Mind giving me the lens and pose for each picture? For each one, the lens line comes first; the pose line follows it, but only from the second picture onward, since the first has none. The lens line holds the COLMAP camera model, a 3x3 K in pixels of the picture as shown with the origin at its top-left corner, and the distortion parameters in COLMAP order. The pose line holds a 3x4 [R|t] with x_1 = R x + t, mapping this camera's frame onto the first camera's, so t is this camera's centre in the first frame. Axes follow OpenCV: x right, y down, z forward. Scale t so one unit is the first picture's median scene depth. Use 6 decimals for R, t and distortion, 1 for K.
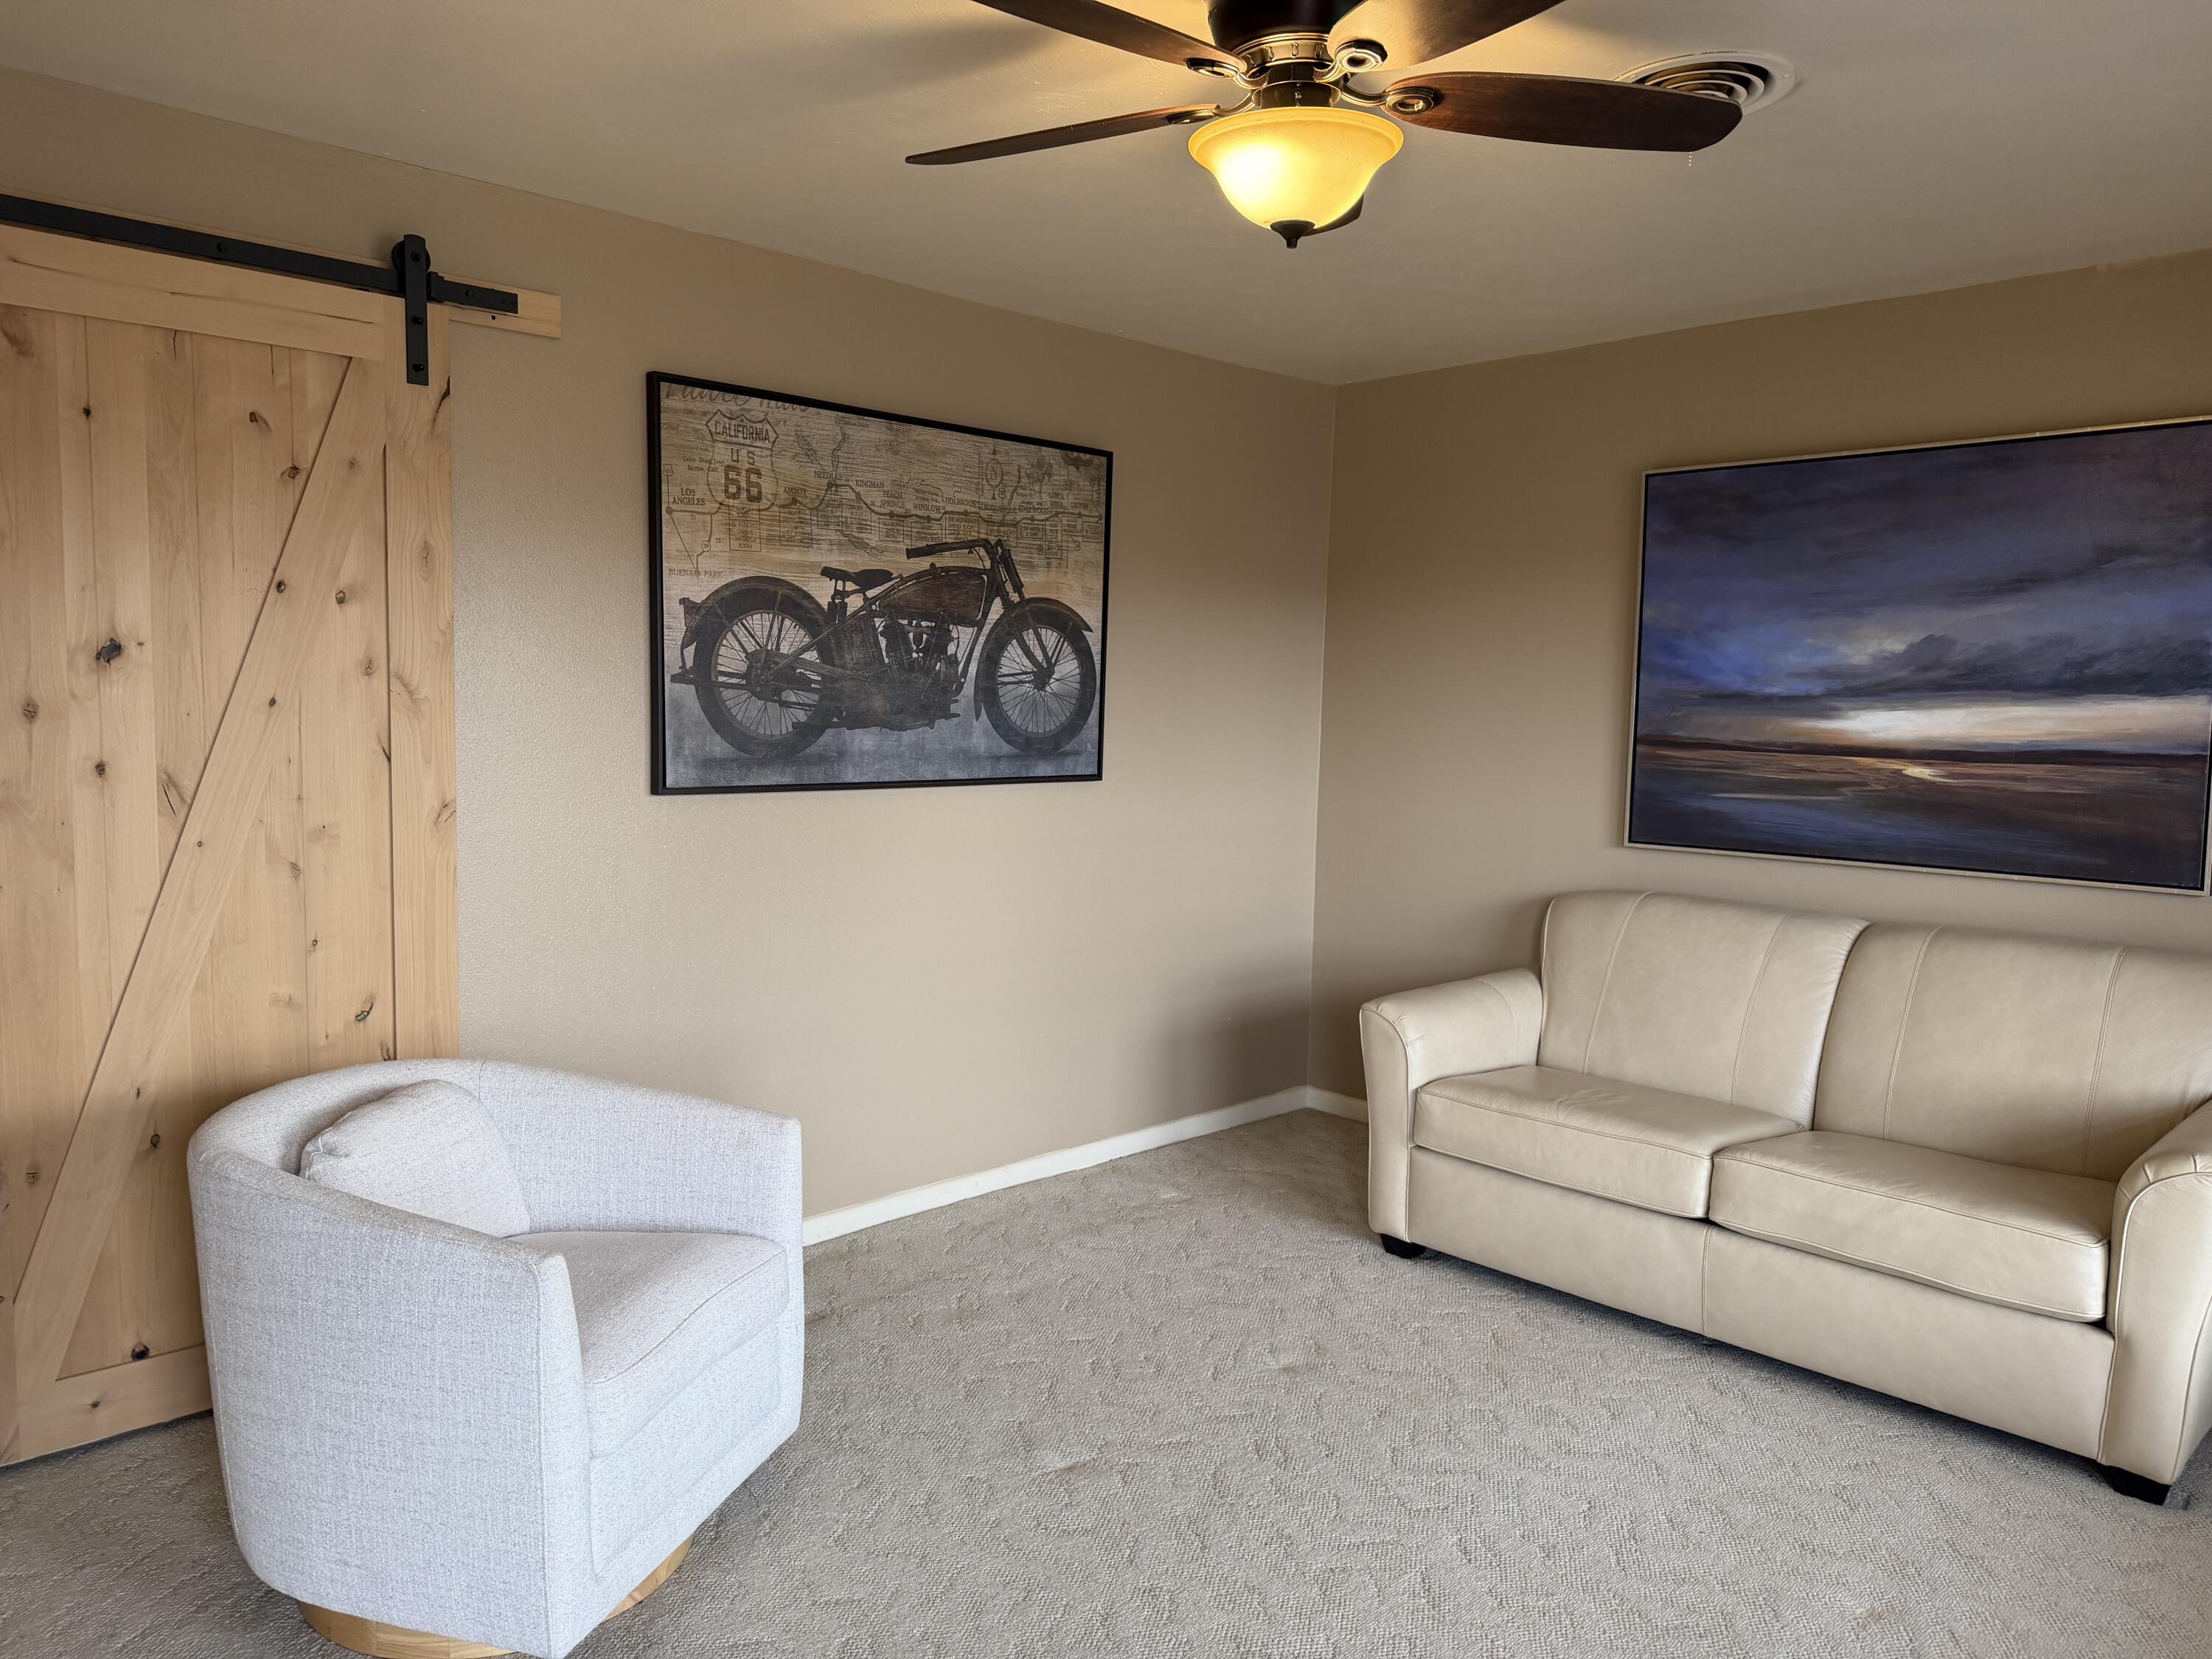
lens RADIAL K [[1560.9, 0, 1106.0], [0, 1560.9, 829.5], [0, 0, 1]] dist [0.003906, 0.003075]
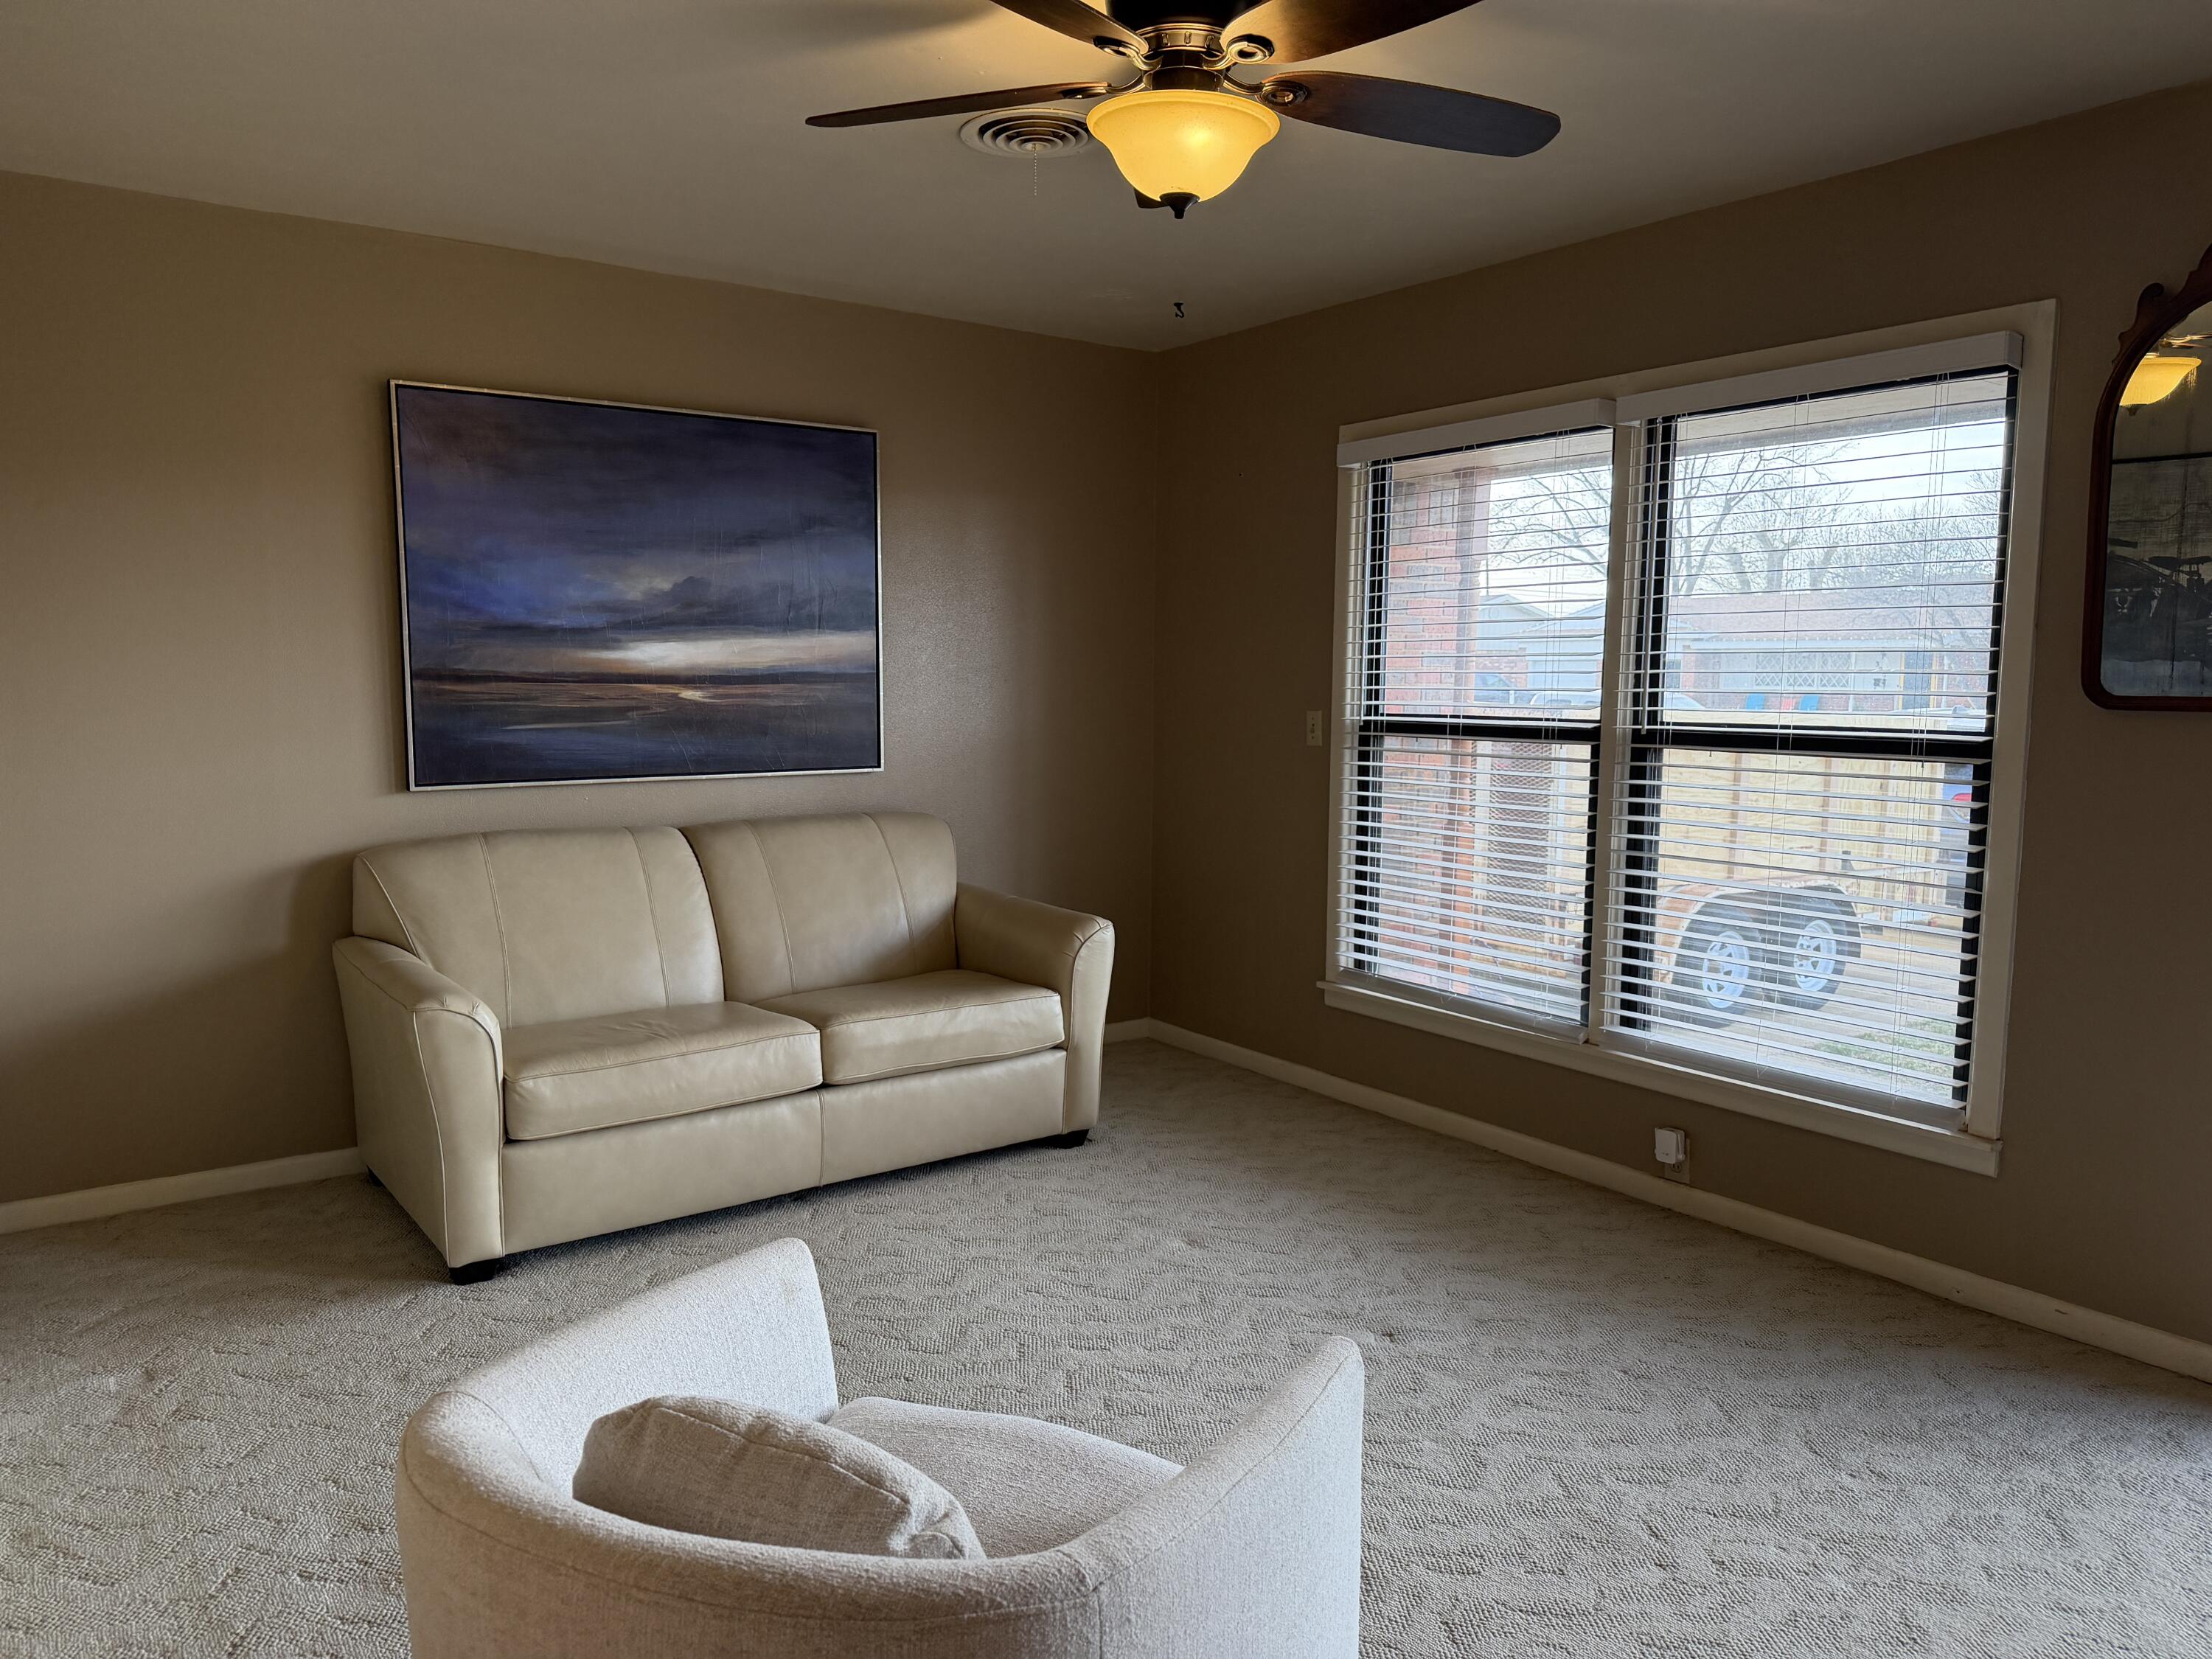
lens RADIAL K [[1533.9, 0, 1106.0], [0, 1533.9, 829.5], [0, 0, 1]] dist [0.137433, -0.111385]
pose [[0.150658, -0.126340, 0.980480, -0.582541], [0.085760, 0.989731, 0.114355, -0.042524], [-0.984859, 0.066857, 0.159945, 0.510027]]
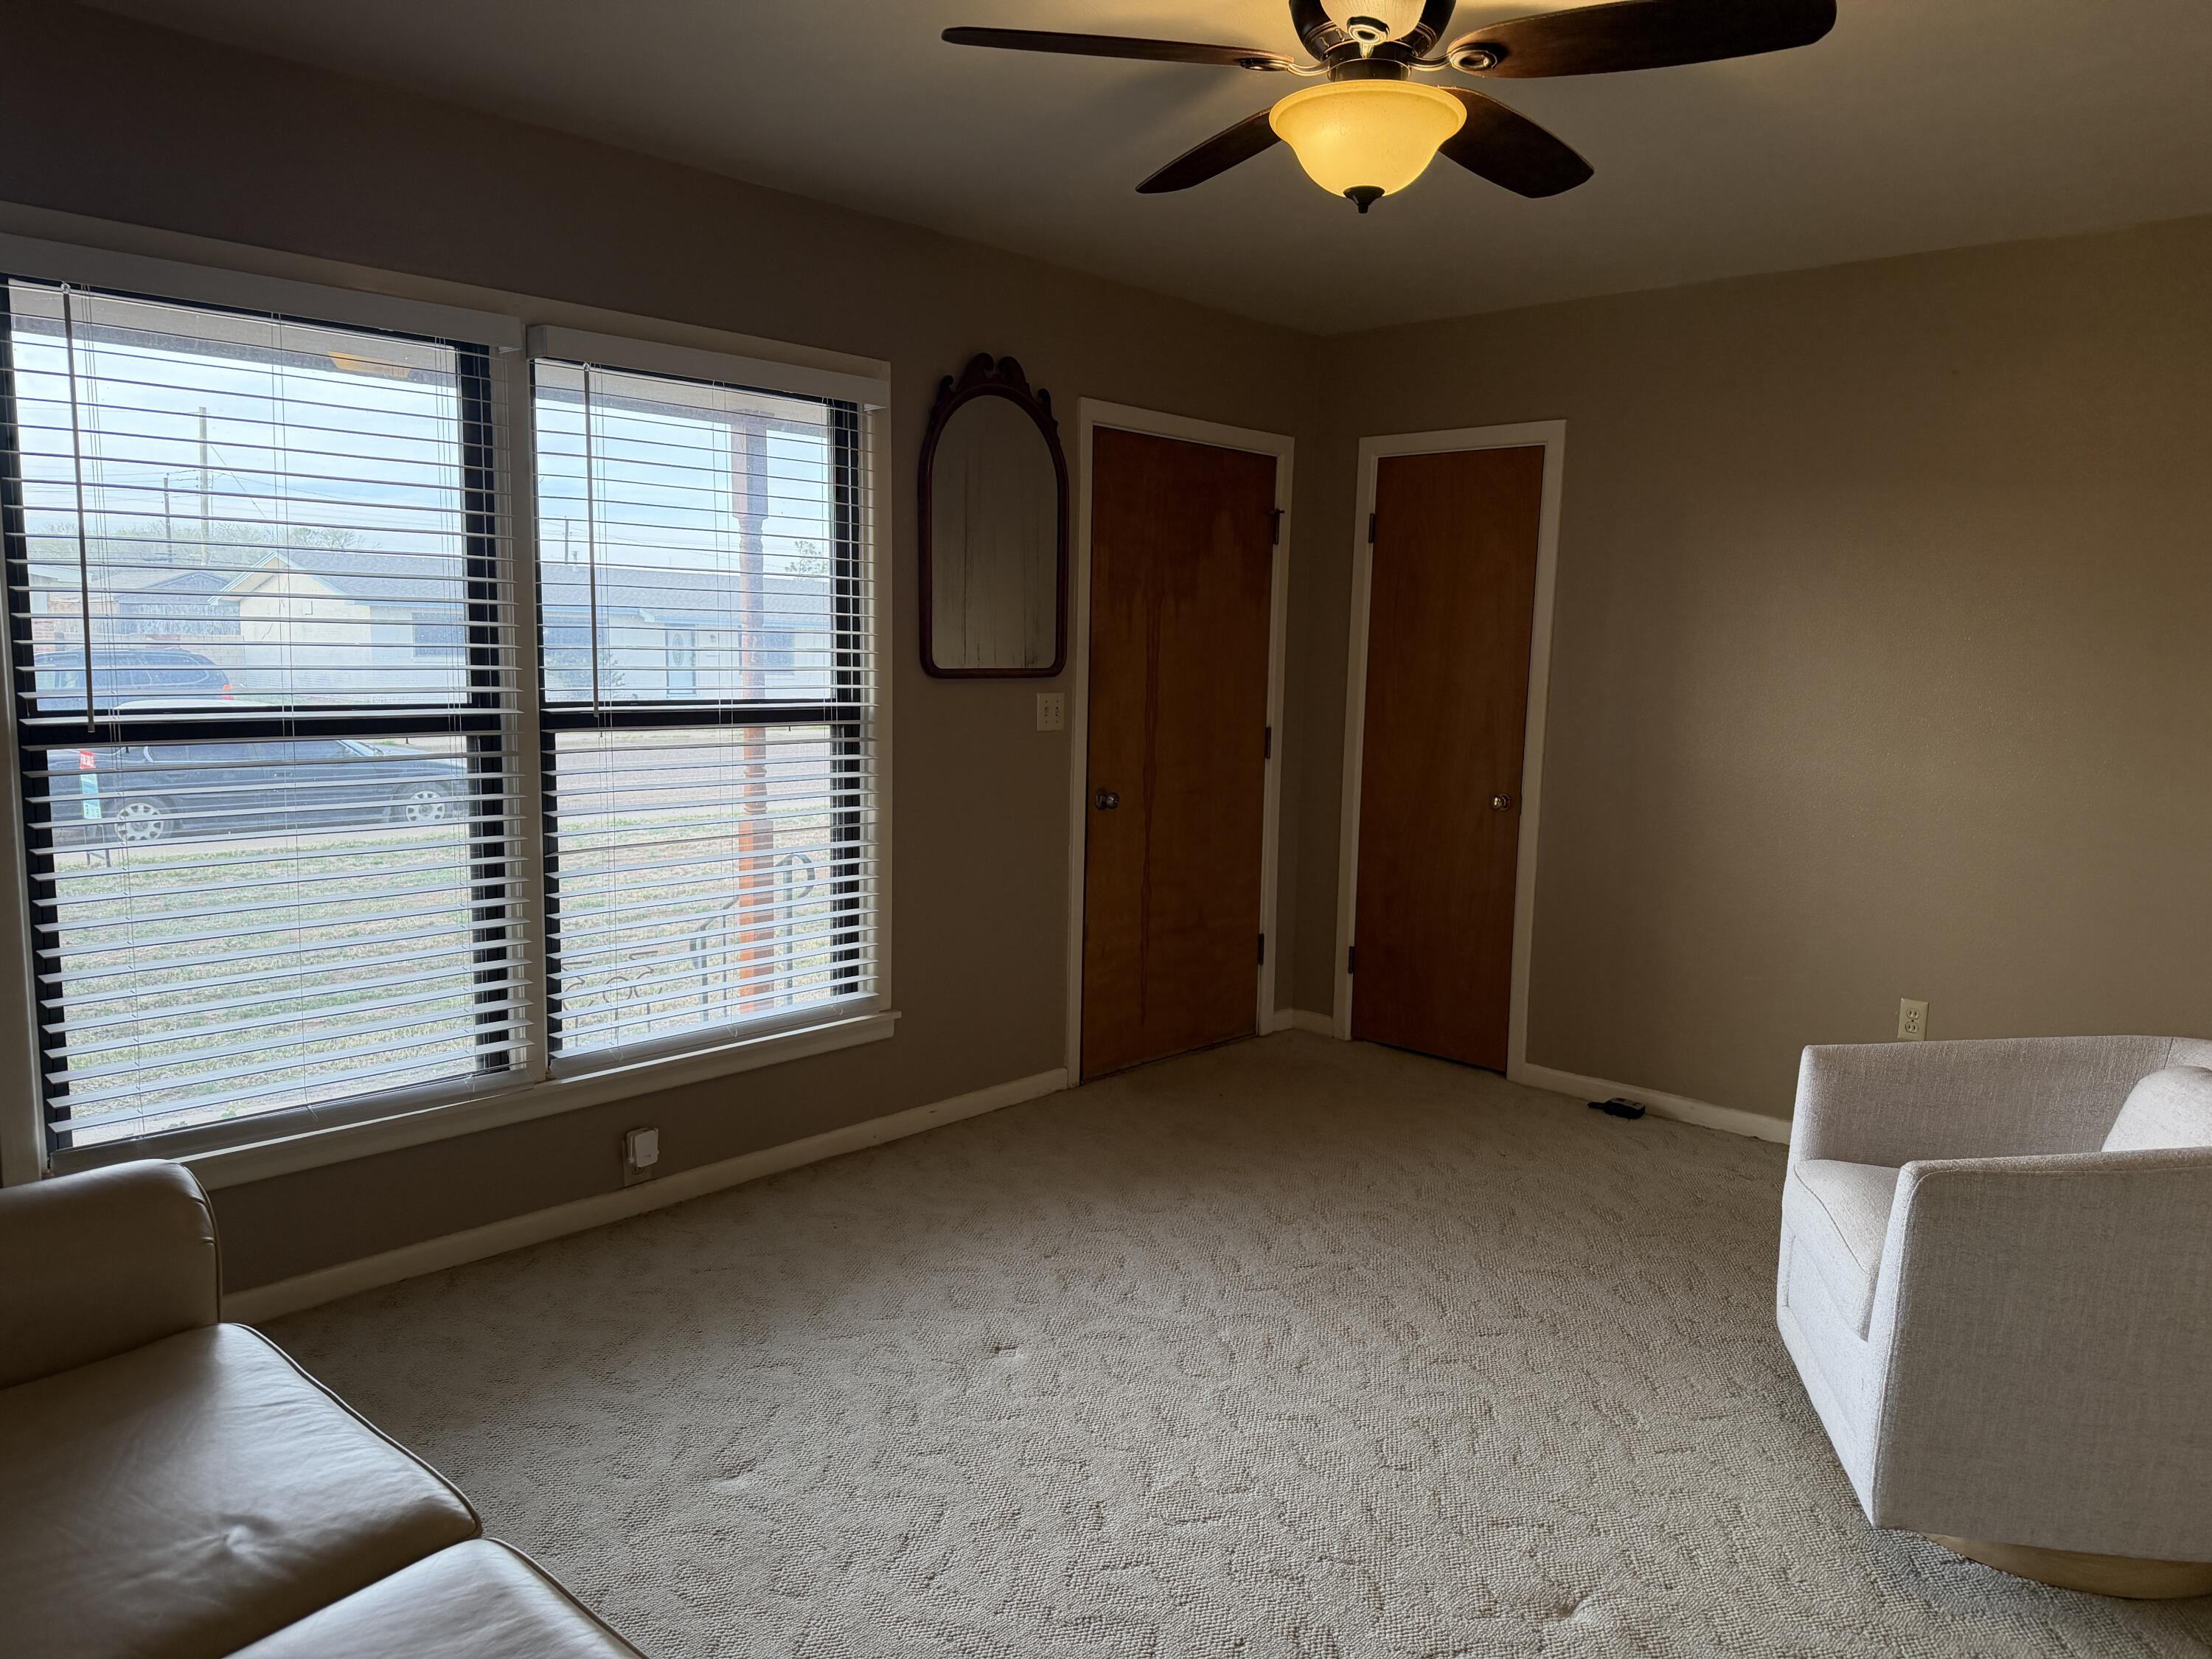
lens RADIAL K [[1511.7, 0, 1104.2], [0, 1511.7, 838.6], [0, 0, 1]] dist [0.001684, 0.000700]
pose [[-0.998491, -0.032050, -0.044593, 0.188648], [-0.040561, 0.977836, 0.205405, -0.081086], [0.037021, 0.206903, -0.977661, 1.193806]]
